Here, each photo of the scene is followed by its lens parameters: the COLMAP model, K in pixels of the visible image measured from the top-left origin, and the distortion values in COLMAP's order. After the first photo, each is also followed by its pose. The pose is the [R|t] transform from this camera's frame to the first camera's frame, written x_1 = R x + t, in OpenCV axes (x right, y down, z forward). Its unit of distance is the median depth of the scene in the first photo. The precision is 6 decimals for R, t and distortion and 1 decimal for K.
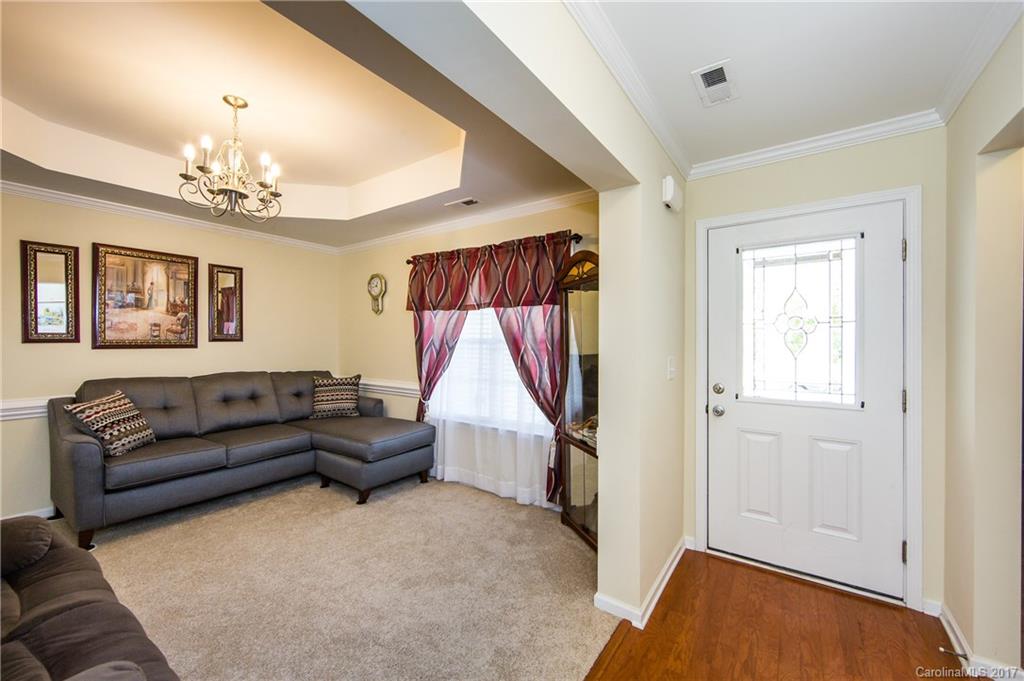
lens RADIAL K [[406.1, 0, 509.8], [0, 406.1, 339.1], [0, 0, 1]] dist [-0.001864, -0.000307]
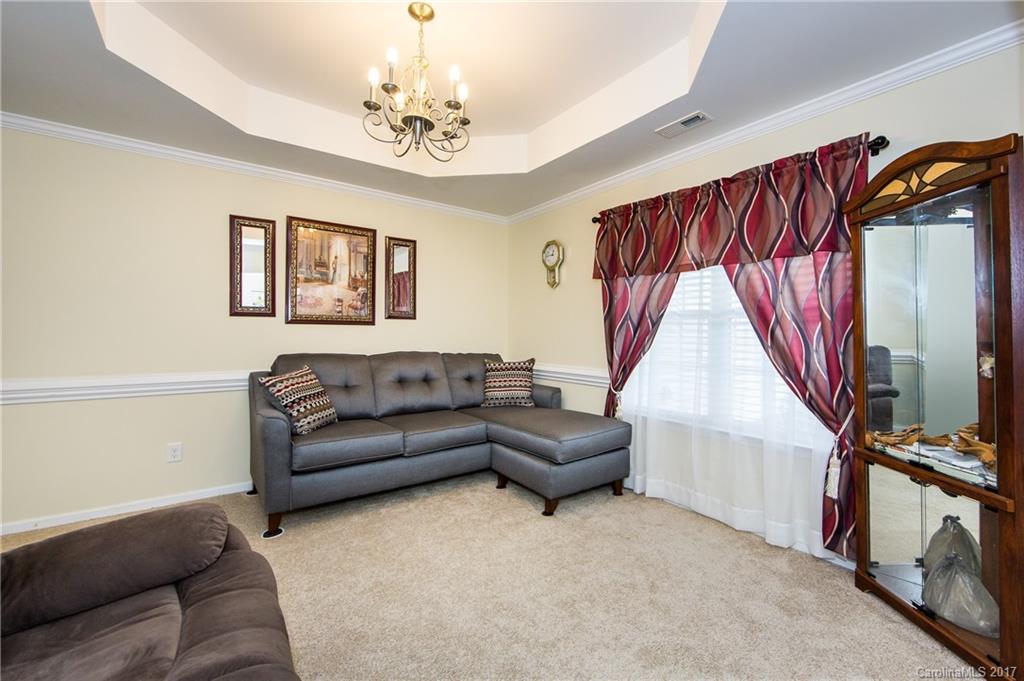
lens RADIAL K [[406.1, 0, 518.6], [0, 406.1, 330.7], [0, 0, 1]] dist [-0.001864, -0.000307]
pose [[0.954811, -0.004699, -0.297178, -0.184489], [-0.000462, 0.999850, -0.017295, 0.055416], [0.297214, 0.016651, 0.954666, 0.213108]]
